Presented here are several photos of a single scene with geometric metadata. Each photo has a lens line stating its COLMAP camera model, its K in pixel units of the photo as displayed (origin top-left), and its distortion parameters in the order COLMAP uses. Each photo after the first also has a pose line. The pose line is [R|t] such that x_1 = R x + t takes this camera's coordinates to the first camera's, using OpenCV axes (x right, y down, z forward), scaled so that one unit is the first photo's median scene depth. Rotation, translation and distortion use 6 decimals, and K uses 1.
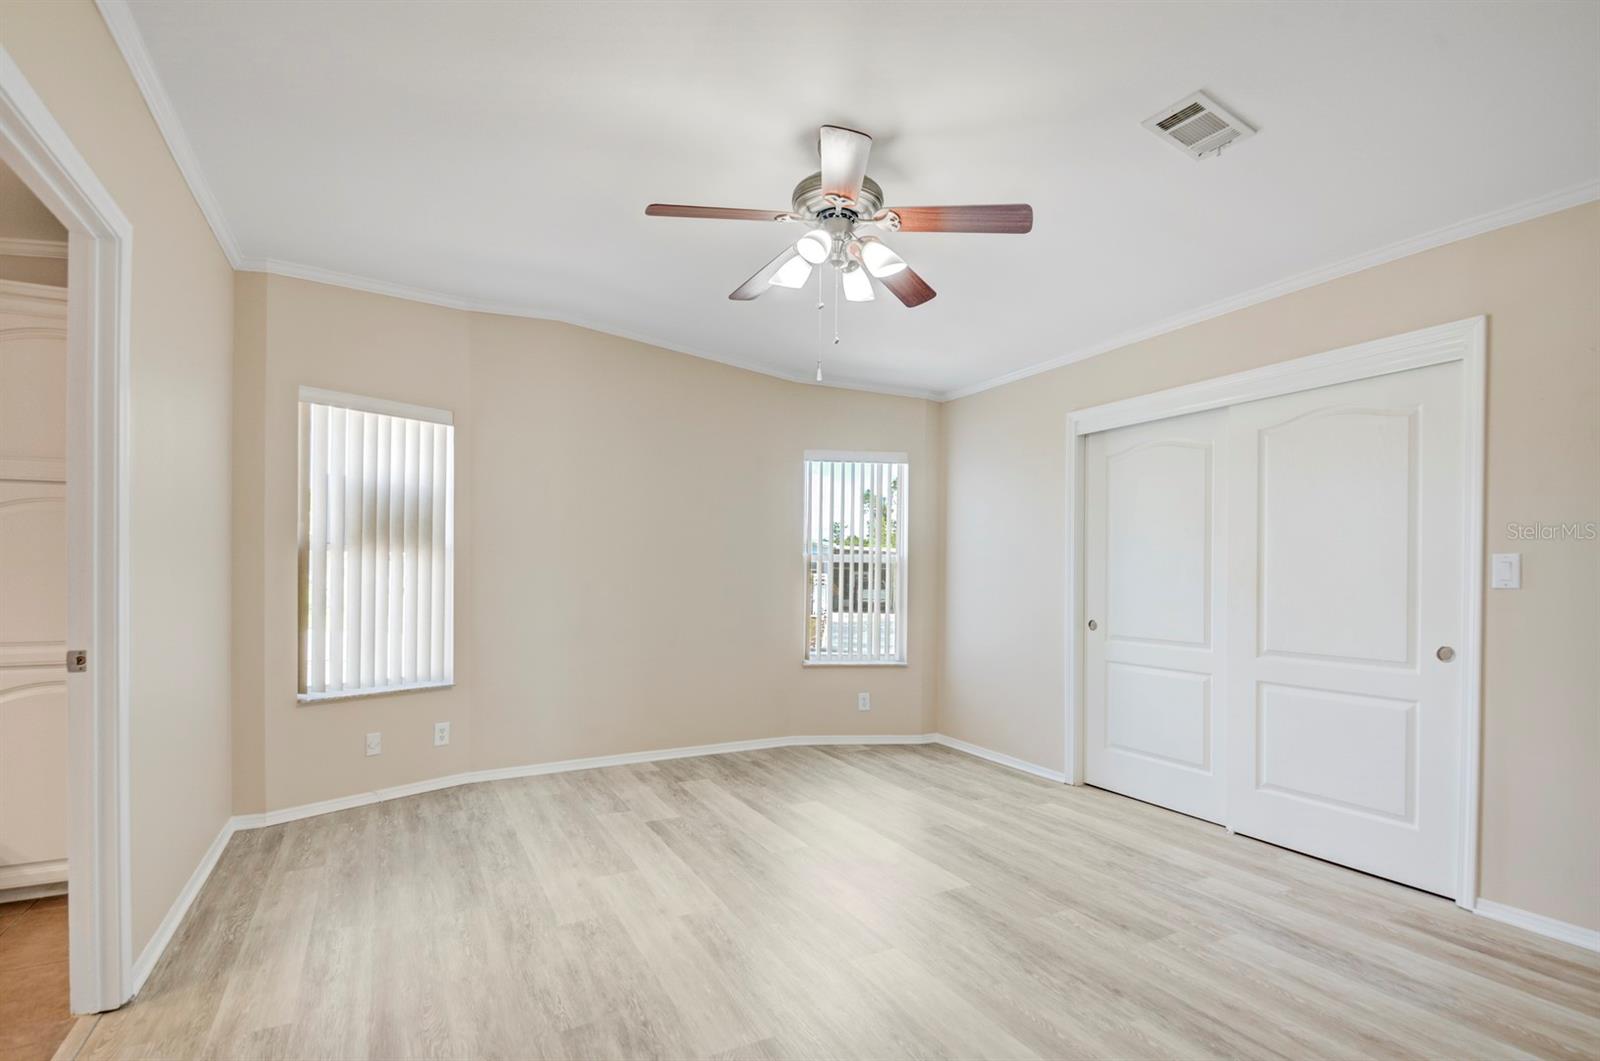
lens RADIAL K [[780.8, 0, 799.8], [0, 780.8, 520.1], [0, 0, 1]] dist [0.014822, -0.007036]
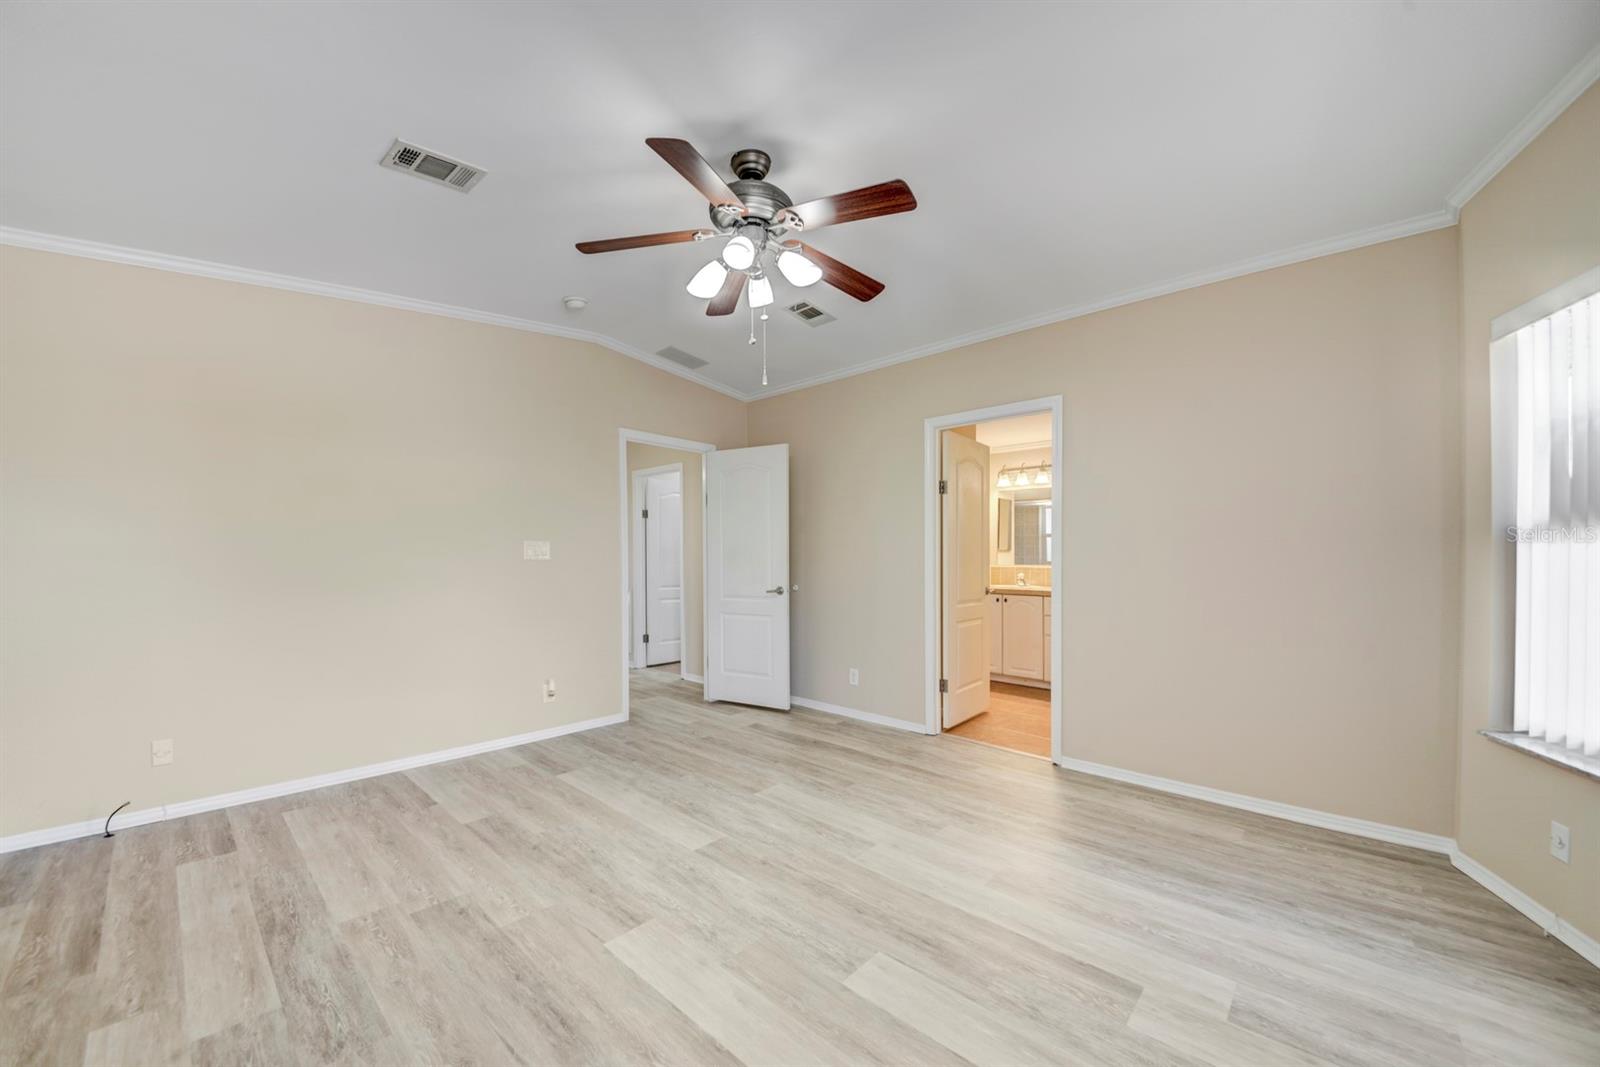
lens RADIAL K [[591.1, 0, 815.8], [0, 591.1, 554.1], [0, 0, 1]] dist [-0.016047, -0.002263]
pose [[-0.934216, -0.015370, -0.356375, 0.192017], [0.008320, 0.997860, -0.064848, 0.087296], [0.356610, -0.063547, -0.932090, 1.346799]]
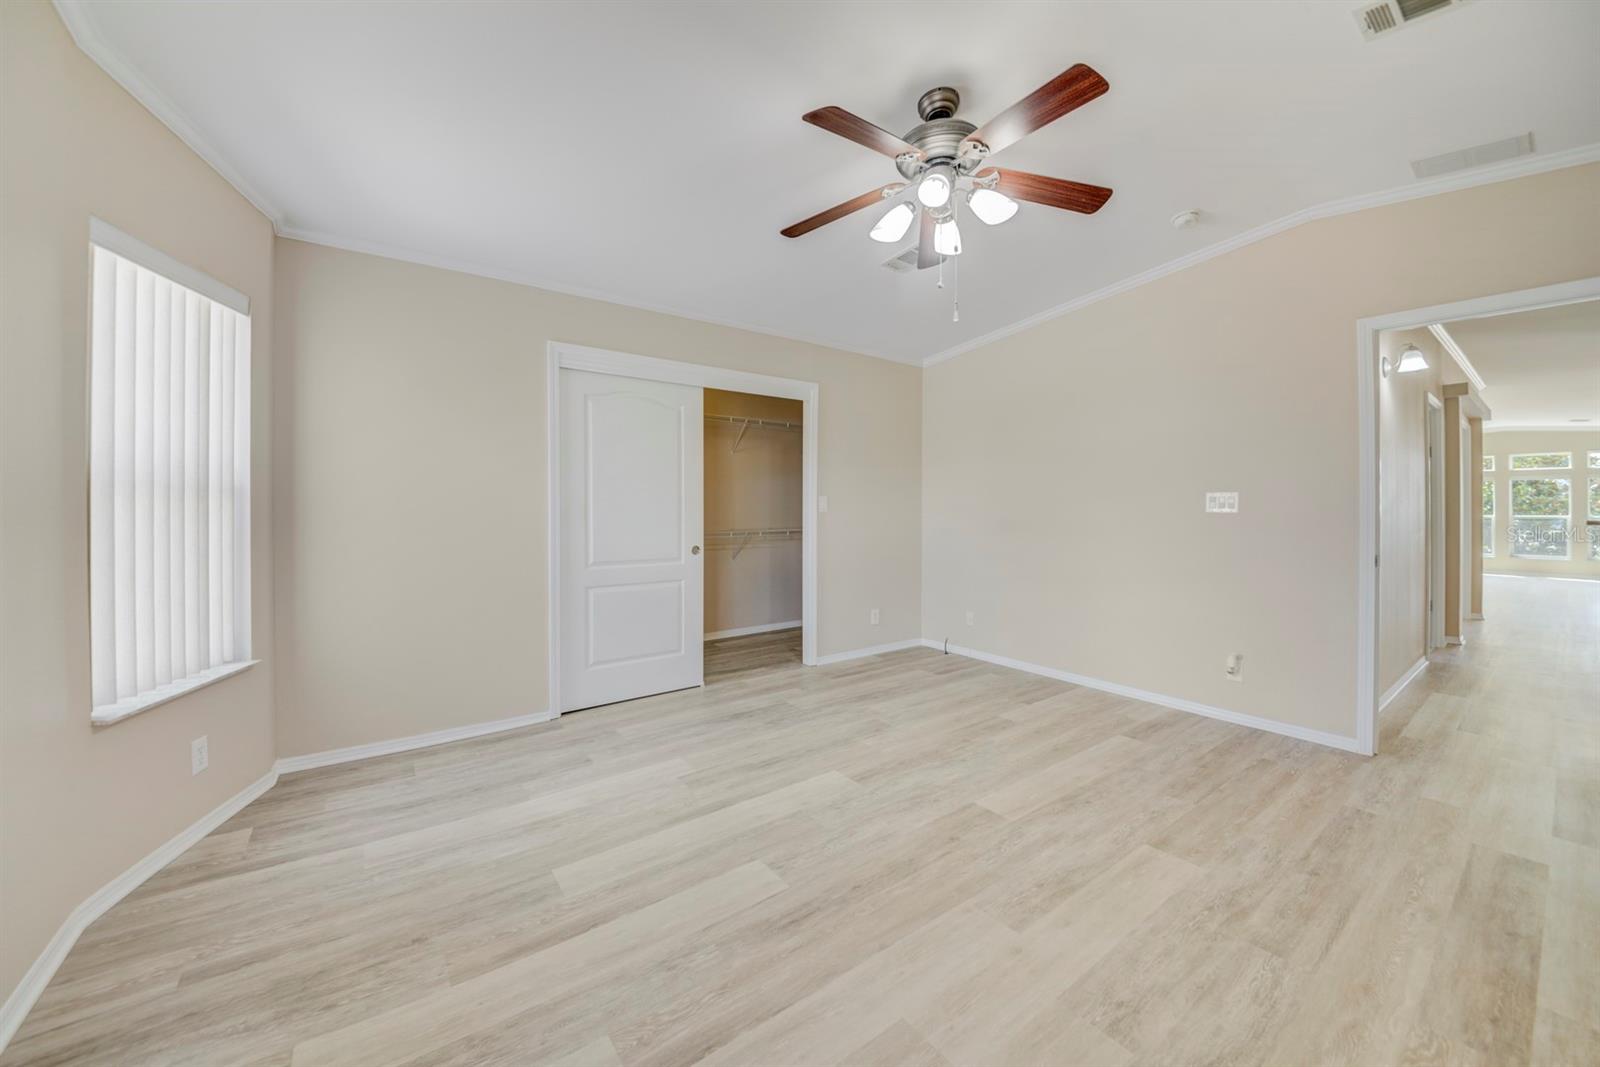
lens RADIAL K [[591.1, 0, 794.6], [0, 591.1, 512.9], [0, 0, 1]] dist [-0.016047, -0.002263]
pose [[-0.150666, -0.021909, 0.988342, -0.521804], [-0.065163, 0.997800, 0.012185, 0.056042], [-0.986435, -0.062568, -0.151762, 0.989231]]
